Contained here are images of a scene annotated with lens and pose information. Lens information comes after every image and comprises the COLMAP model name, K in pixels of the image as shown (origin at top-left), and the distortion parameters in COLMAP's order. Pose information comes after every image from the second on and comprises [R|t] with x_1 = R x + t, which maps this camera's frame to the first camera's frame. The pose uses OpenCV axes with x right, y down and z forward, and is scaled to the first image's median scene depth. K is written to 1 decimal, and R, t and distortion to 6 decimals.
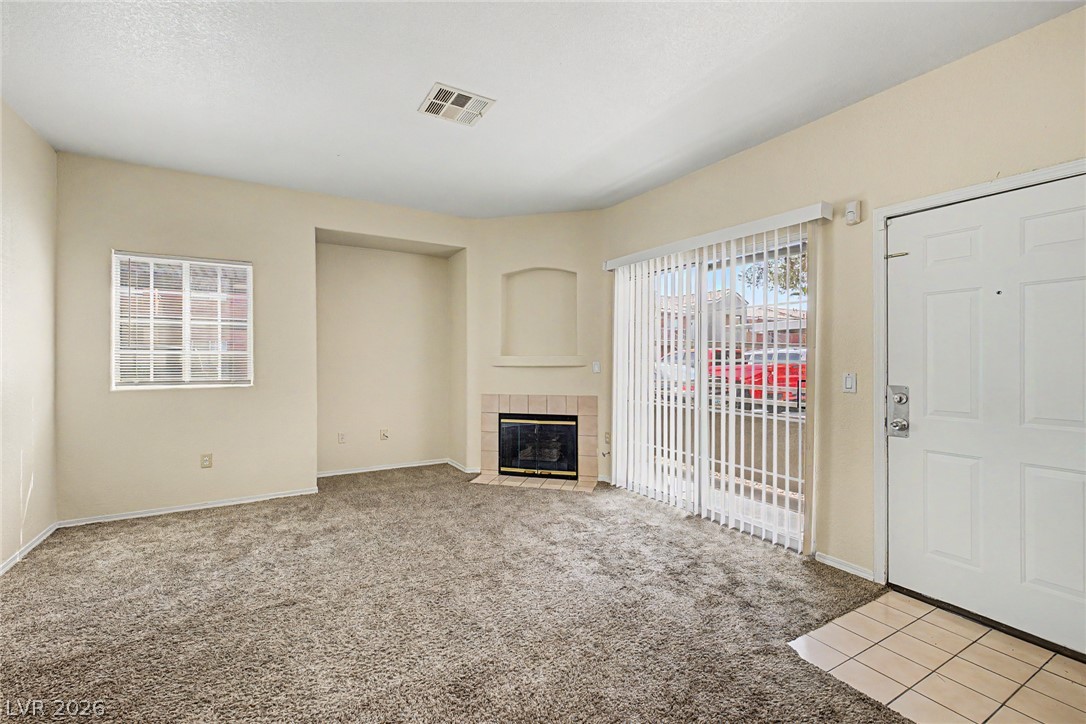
lens RADIAL K [[451.7, 0, 539.9], [0, 451.7, 357.6], [0, 0, 1]] dist [0.002821, 0.000057]
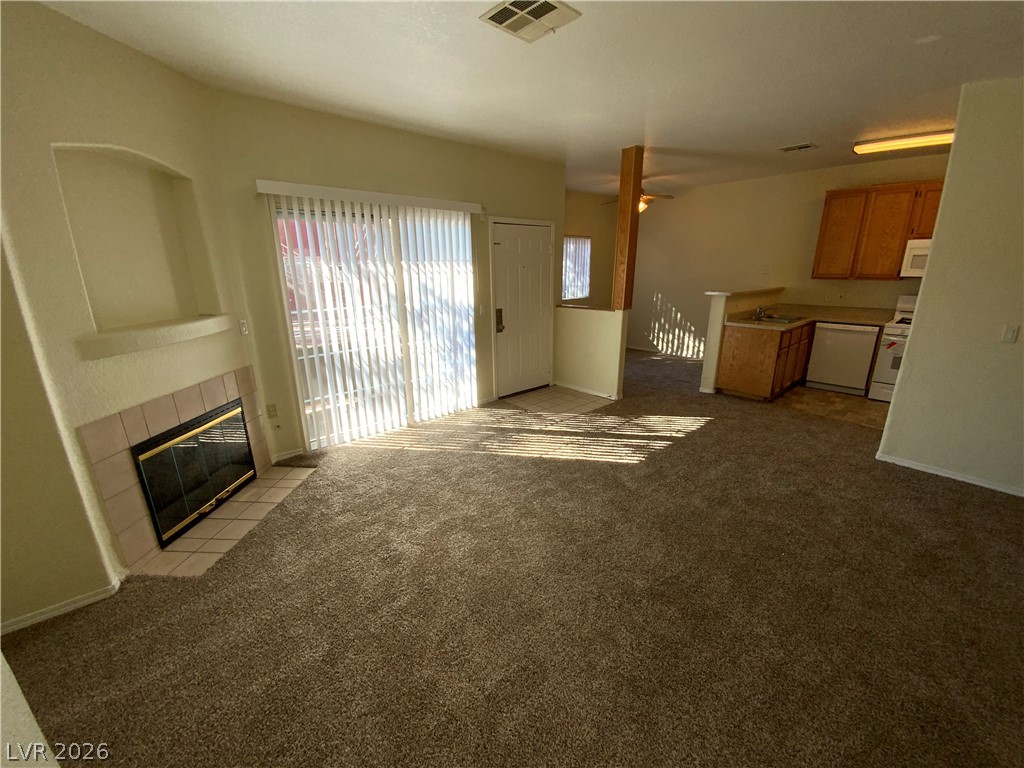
lens RADIAL K [[417.3, 0, 515.9], [0, 417.3, 385.3], [0, 0, 1]] dist [0.003163, -0.010048]
pose [[-0.187973, -0.277222, 0.942239, -0.613422], [-0.000633, 0.959374, 0.282137, -0.076716], [-0.982174, 0.052437, -0.180512, 0.686662]]
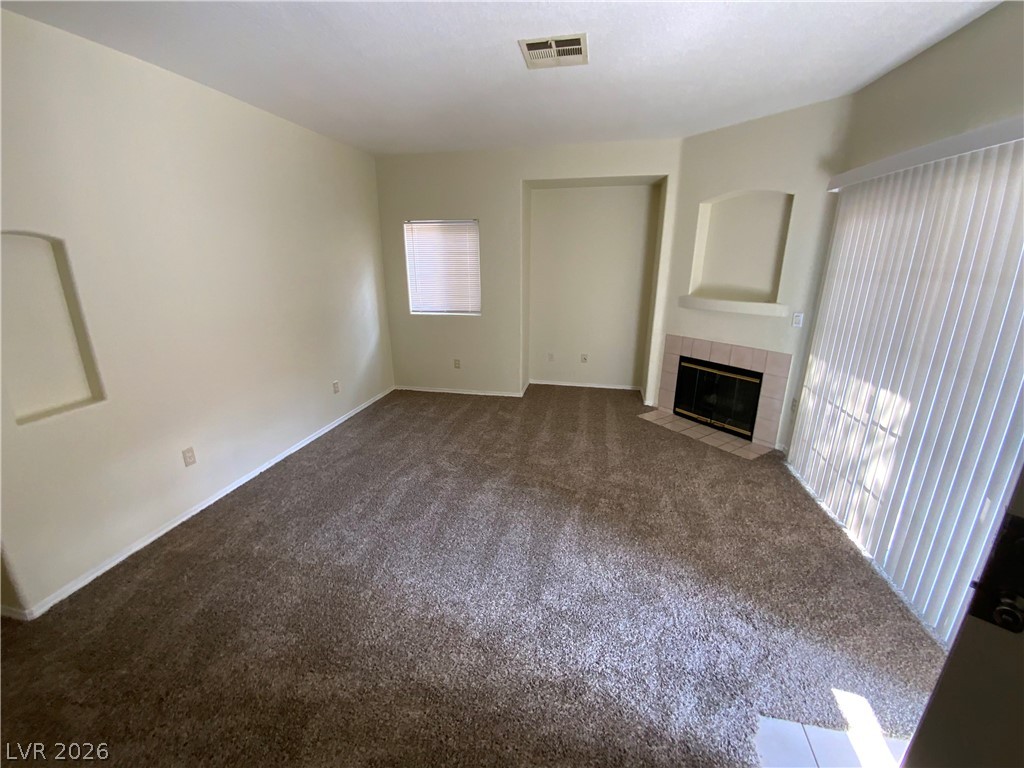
lens RADIAL K [[417.3, 0, 515.9], [0, 417.3, 385.3], [0, 0, 1]] dist [0.003163, -0.010048]
pose [[0.733363, 0.196083, -0.650946, 0.262045], [0.007581, 0.955084, 0.296239, -0.091028], [0.679795, -0.222185, 0.698936, 0.109492]]
